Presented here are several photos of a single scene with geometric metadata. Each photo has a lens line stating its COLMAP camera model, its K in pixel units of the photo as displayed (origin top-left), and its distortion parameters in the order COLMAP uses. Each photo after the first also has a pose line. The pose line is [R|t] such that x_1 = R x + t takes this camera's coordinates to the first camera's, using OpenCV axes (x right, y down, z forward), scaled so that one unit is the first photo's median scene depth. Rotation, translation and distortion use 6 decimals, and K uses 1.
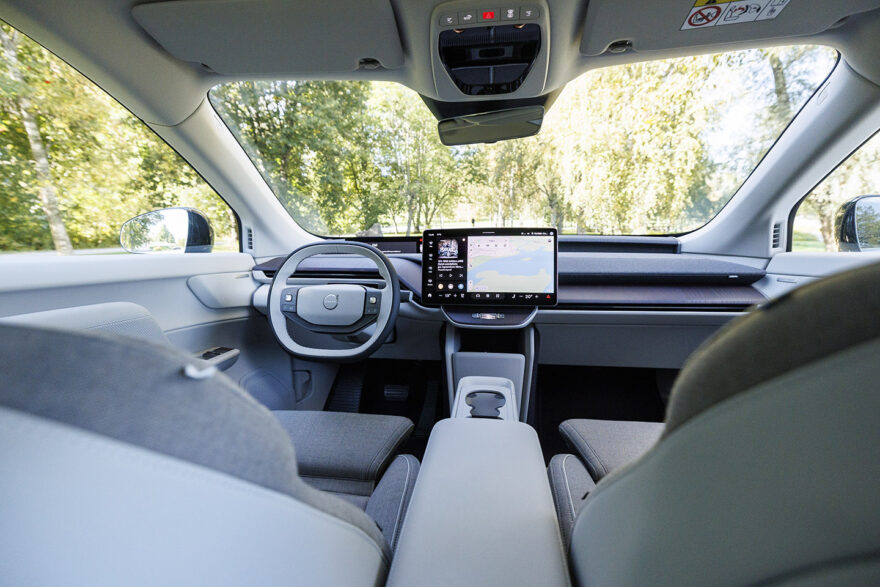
lens RADIAL K [[377.4, 0, 441.1], [0, 377.4, 292.6], [0, 0, 1]] dist [-0.000161, 0.000000]
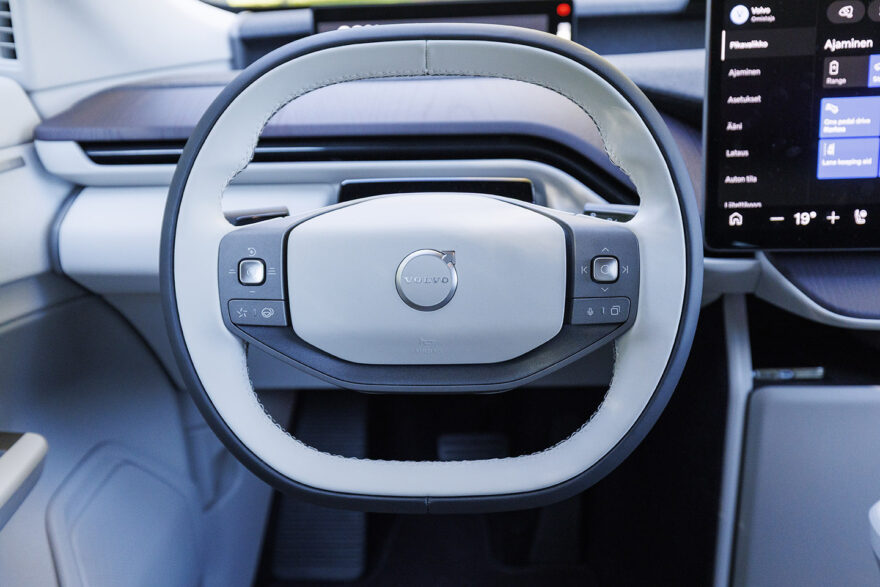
lens RADIAL K [[825.1, 0, 439.6], [0, 825.1, 293.4], [0, 0, 1]] dist [-0.005517, 0.000000]
pose [[0.995353, -0.053275, 0.080208, -0.290255], [0.036037, 0.978565, 0.202759, -0.068002], [-0.089290, -0.198926, 0.975938, 0.409442]]
